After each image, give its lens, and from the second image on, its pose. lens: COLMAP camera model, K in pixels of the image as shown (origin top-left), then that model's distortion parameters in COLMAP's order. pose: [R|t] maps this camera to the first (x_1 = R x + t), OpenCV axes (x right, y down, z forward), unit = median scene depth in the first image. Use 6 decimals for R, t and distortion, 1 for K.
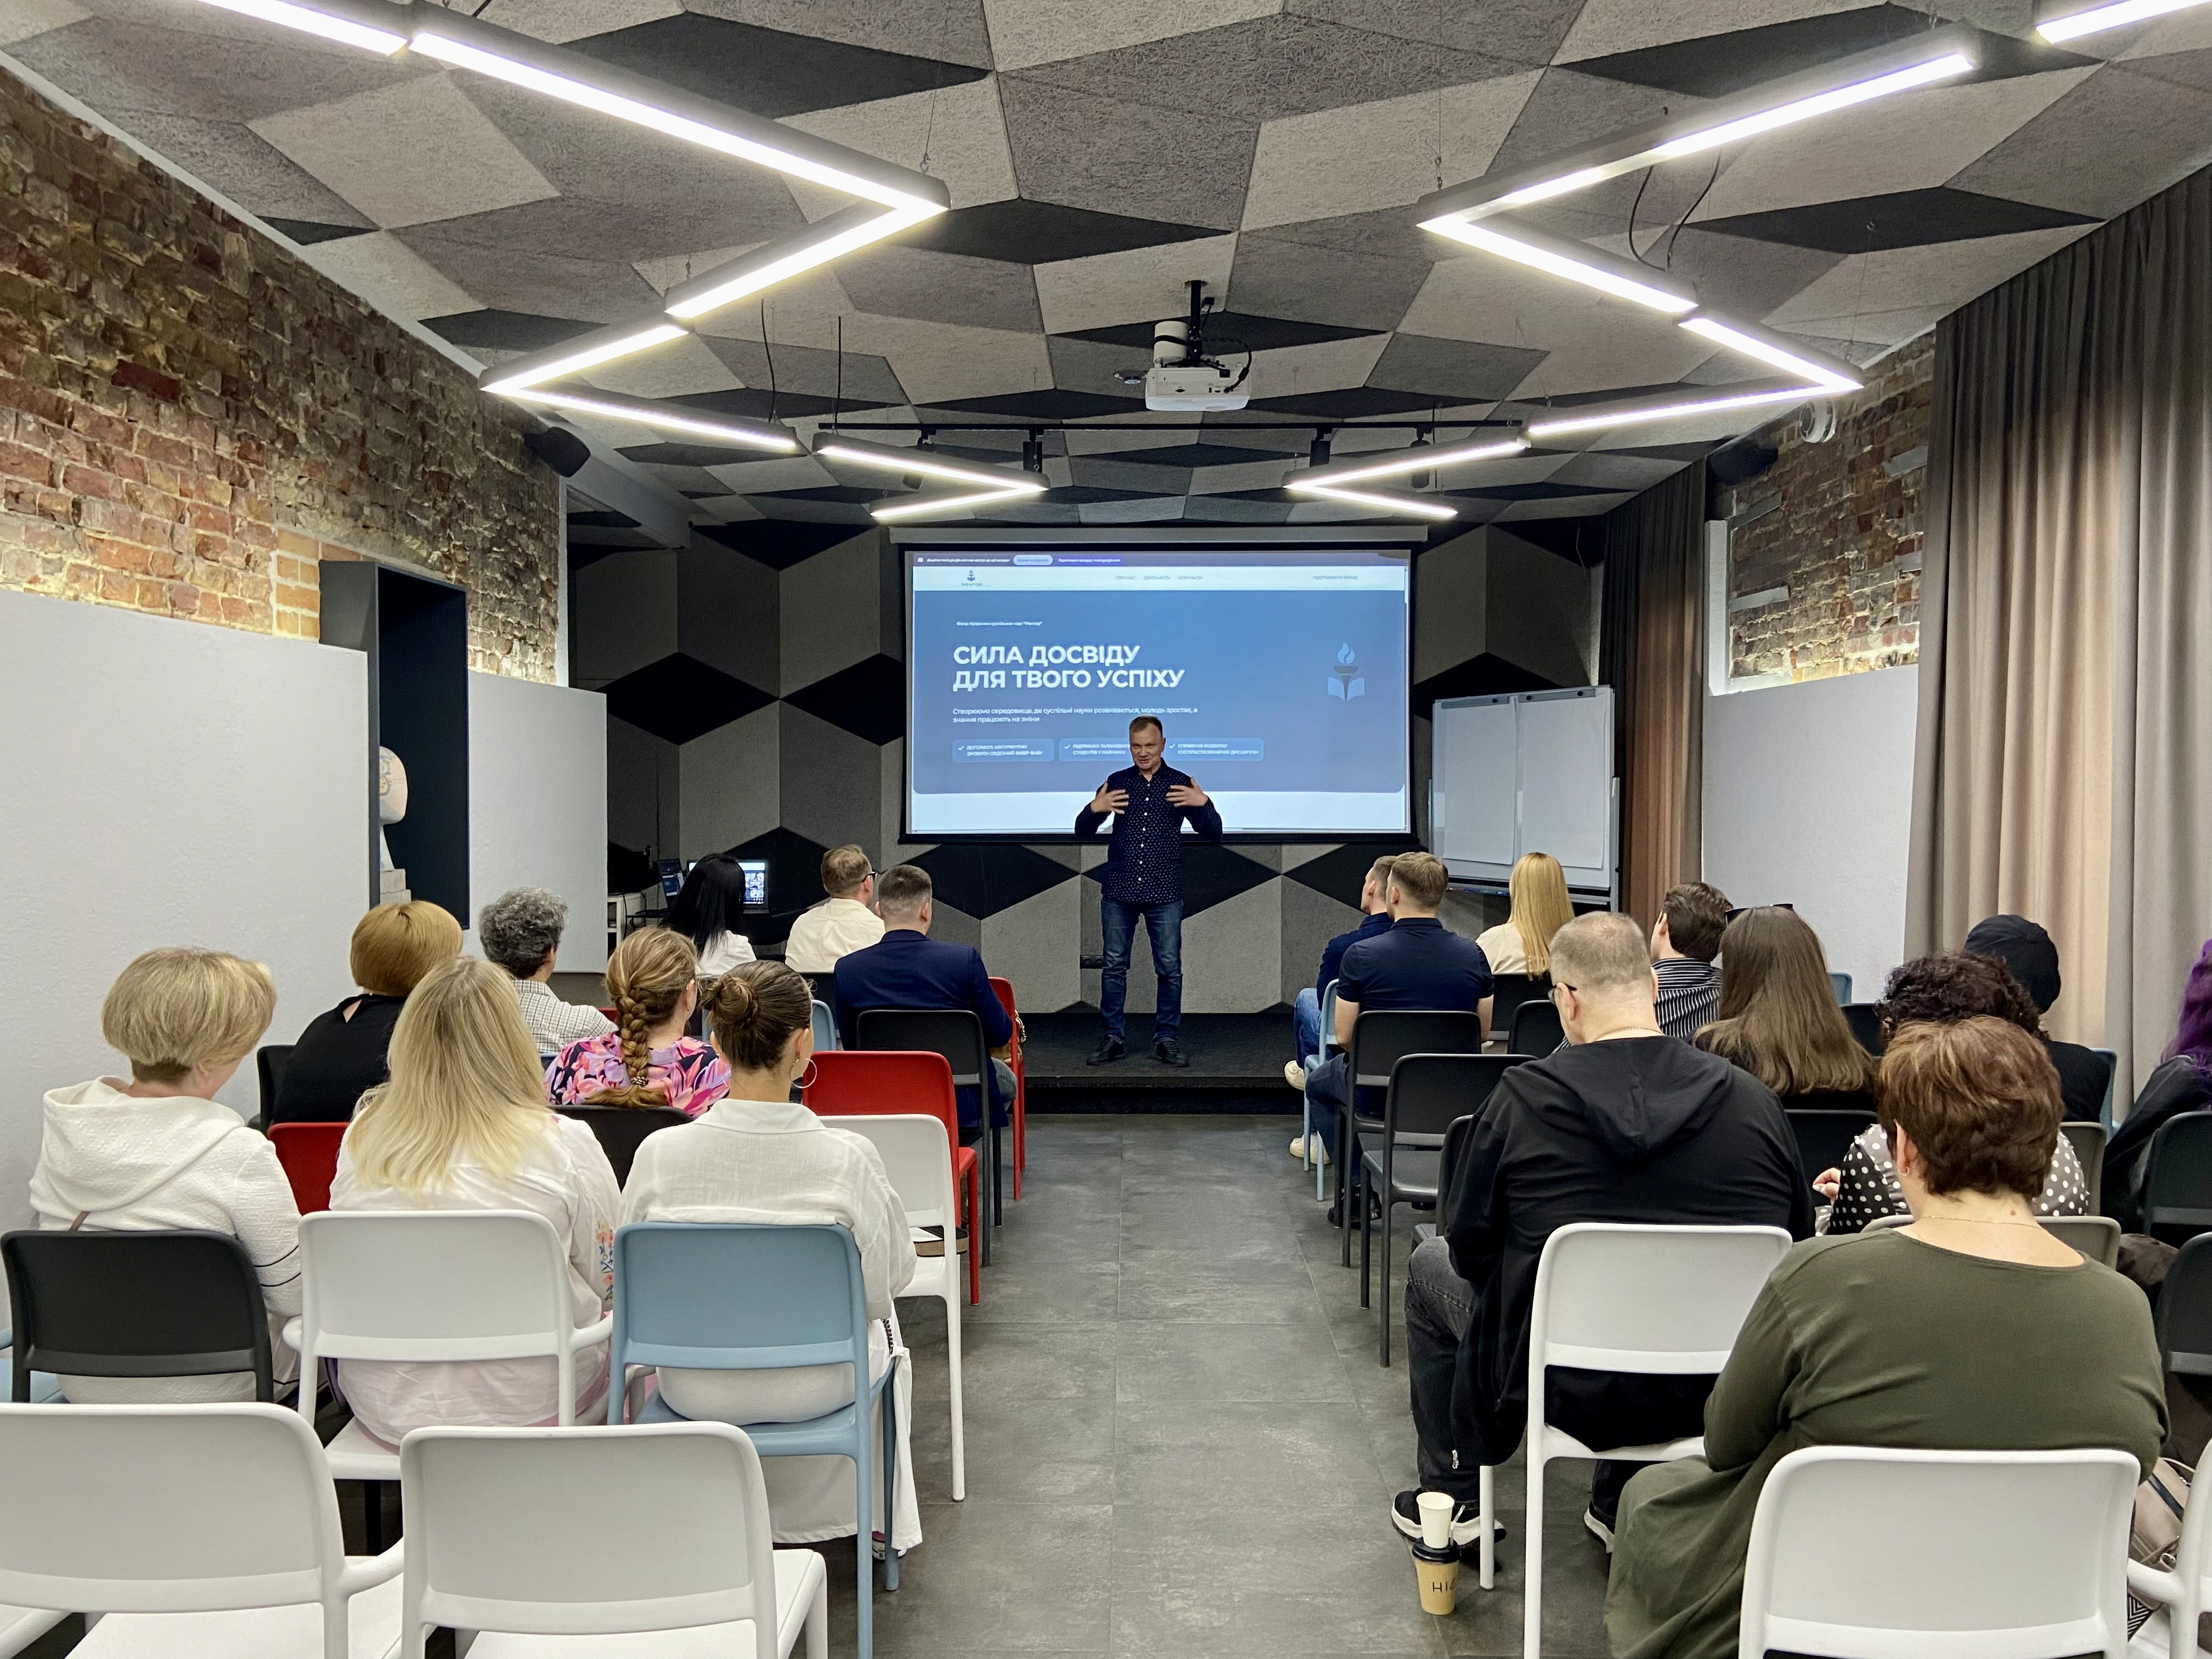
lens RADIAL K [[1663.4, 0, 1103.0], [0, 1663.4, 826.4], [0, 0, 1]] dist [0.087385, -0.075276]
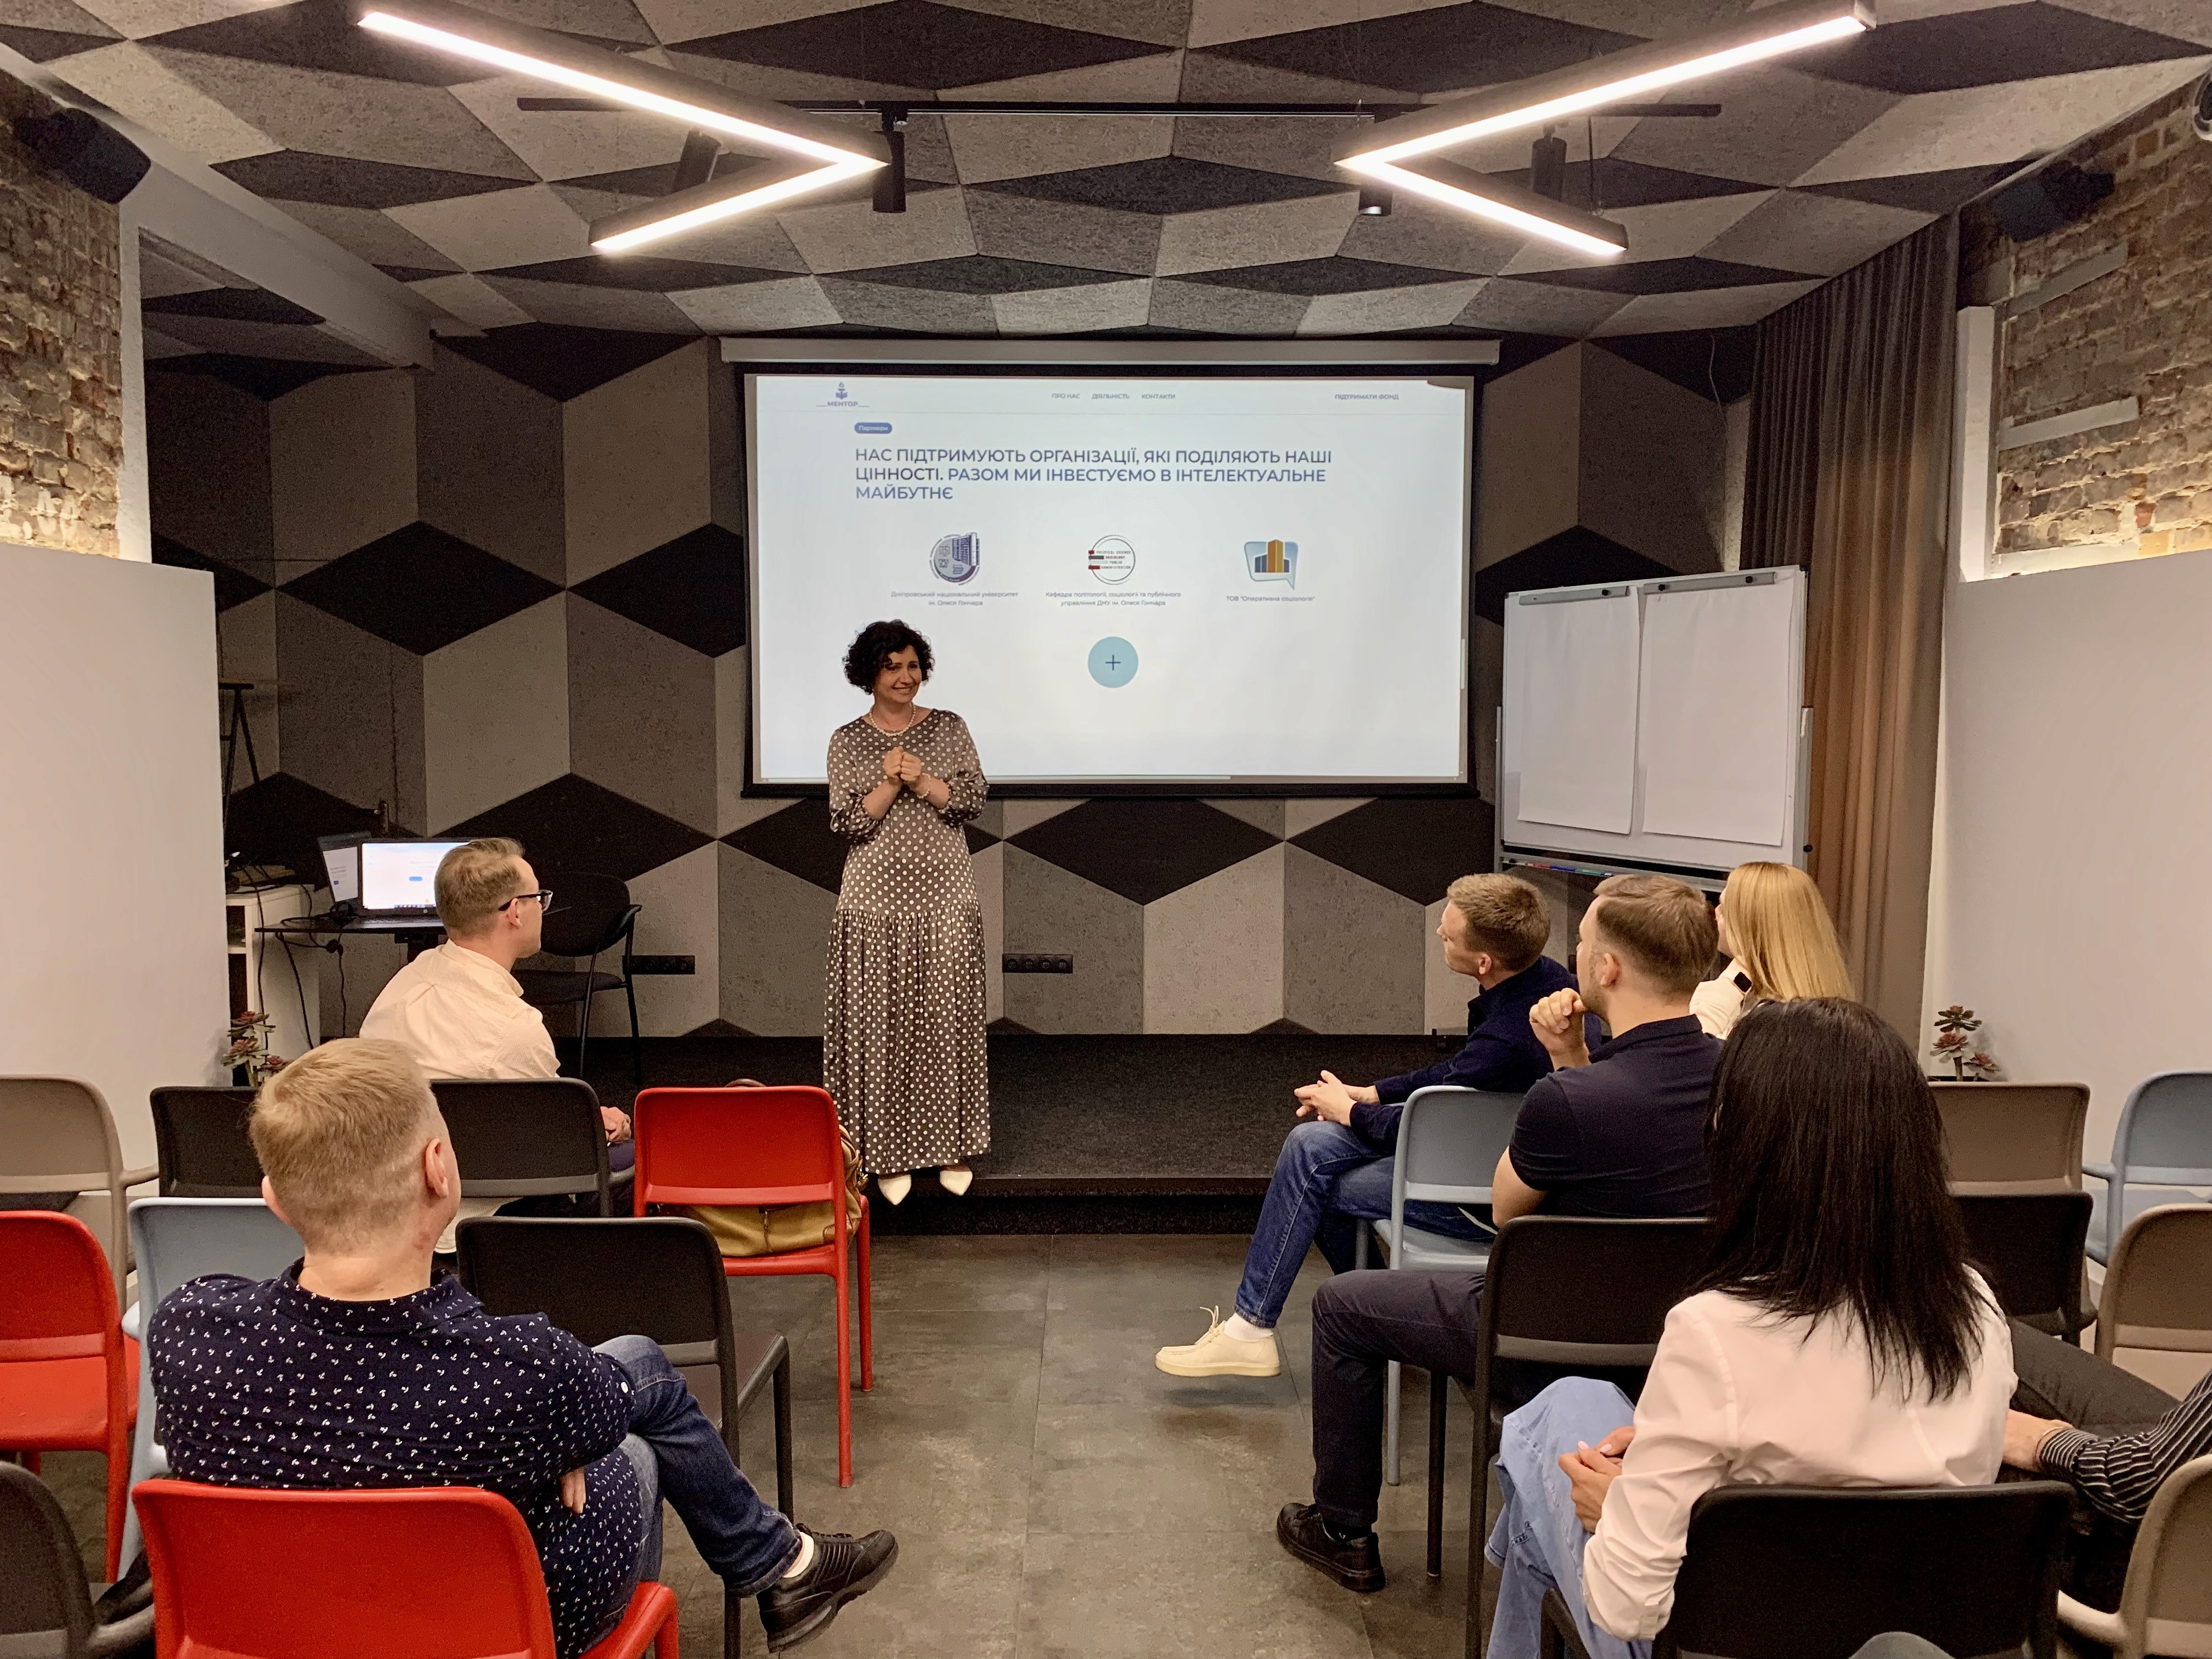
lens RADIAL K [[1697.8, 0, 1113.7], [0, 1697.8, 830.3], [0, 0, 1]] dist [0.050933, -0.048518]
pose [[0.999626, -0.000959, 0.027338, 0.019740], [-0.000450, 0.998674, 0.051481, -0.018007], [-0.027352, -0.051474, 0.998300, 0.384556]]
